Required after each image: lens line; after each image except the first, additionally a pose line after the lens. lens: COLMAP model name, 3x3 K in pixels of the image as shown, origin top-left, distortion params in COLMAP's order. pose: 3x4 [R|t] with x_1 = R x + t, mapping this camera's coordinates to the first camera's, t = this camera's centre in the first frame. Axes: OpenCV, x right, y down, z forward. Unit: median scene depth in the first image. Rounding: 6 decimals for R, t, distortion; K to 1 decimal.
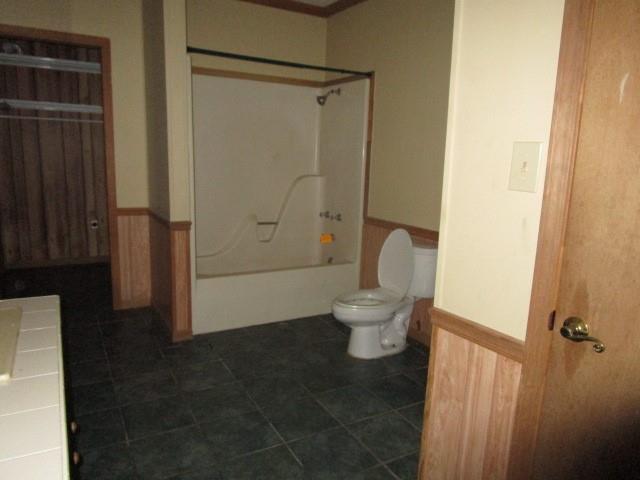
lens RADIAL K [[457.3, 0, 321.7], [0, 457.3, 240.1], [0, 0, 1]] dist [-0.027473, 0.008246]
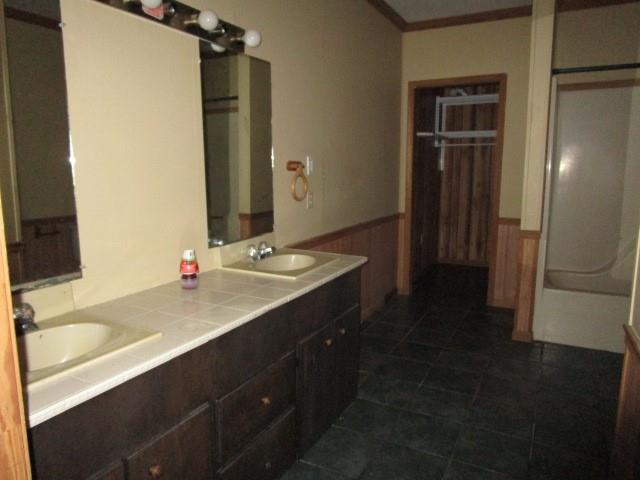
lens RADIAL K [[457.3, 0, 320.8], [0, 457.3, 238.4], [0, 0, 1]] dist [-0.027473, 0.008246]
pose [[0.547168, 0.095114, -0.831601, 0.284980], [-0.140498, 0.989863, 0.020772, 0.023298], [0.825147, 0.105472, 0.554984, -0.008872]]
